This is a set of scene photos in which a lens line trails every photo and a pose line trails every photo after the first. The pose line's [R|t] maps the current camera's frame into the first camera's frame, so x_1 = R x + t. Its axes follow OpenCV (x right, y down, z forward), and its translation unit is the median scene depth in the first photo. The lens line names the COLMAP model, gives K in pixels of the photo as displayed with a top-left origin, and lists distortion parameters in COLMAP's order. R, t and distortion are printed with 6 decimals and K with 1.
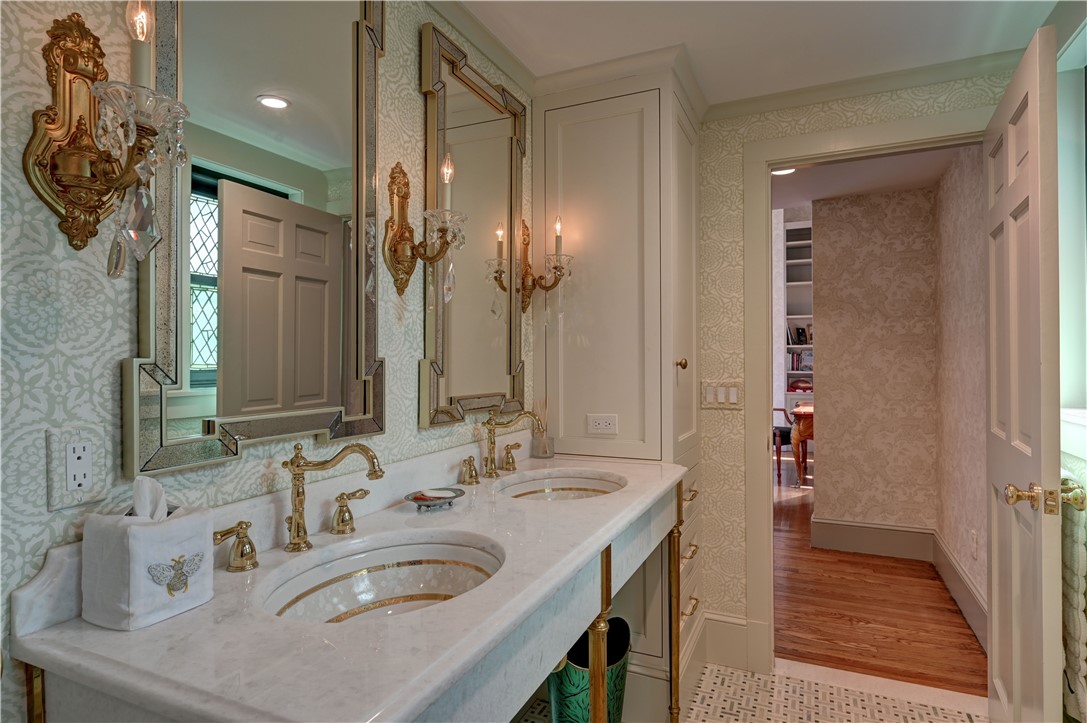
lens RADIAL K [[582.3, 0, 544.0], [0, 582.3, 359.1], [0, 0, 1]] dist [0.001376, 0.000127]
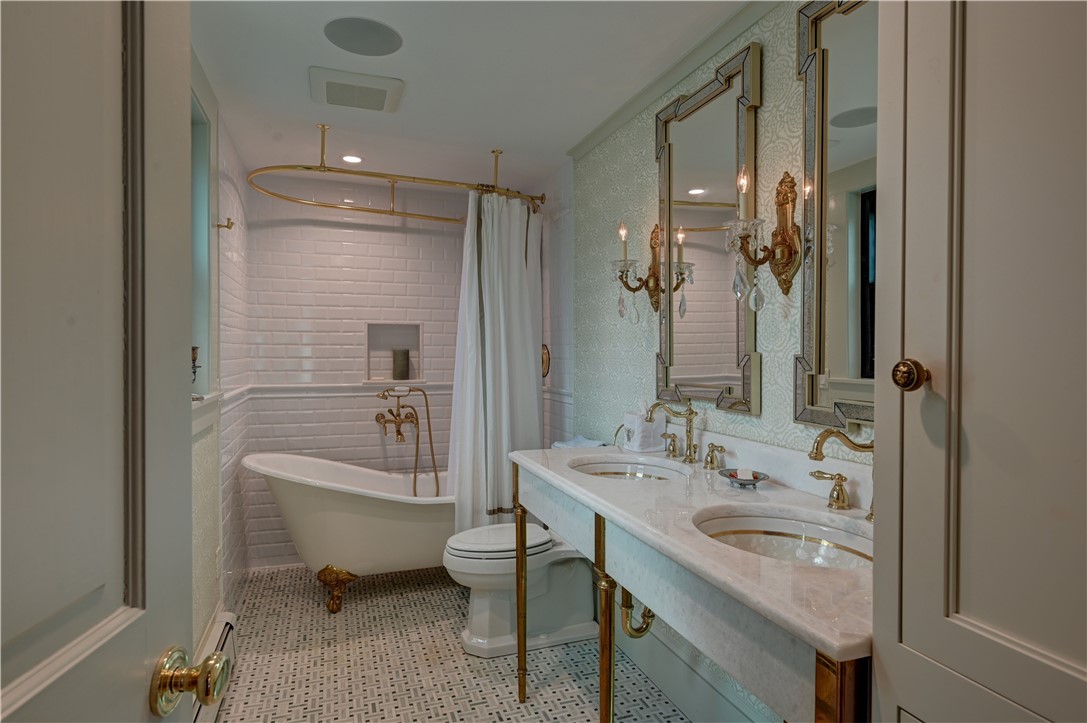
lens RADIAL K [[582.3, 0, 542.3], [0, 582.3, 358.7], [0, 0, 1]] dist [0.001376, 0.000127]
pose [[-0.712236, 0.009440, -0.701876, 0.835134], [0.001248, 0.999925, 0.012182, -0.004780], [0.701939, 0.007801, -0.712194, 1.453699]]
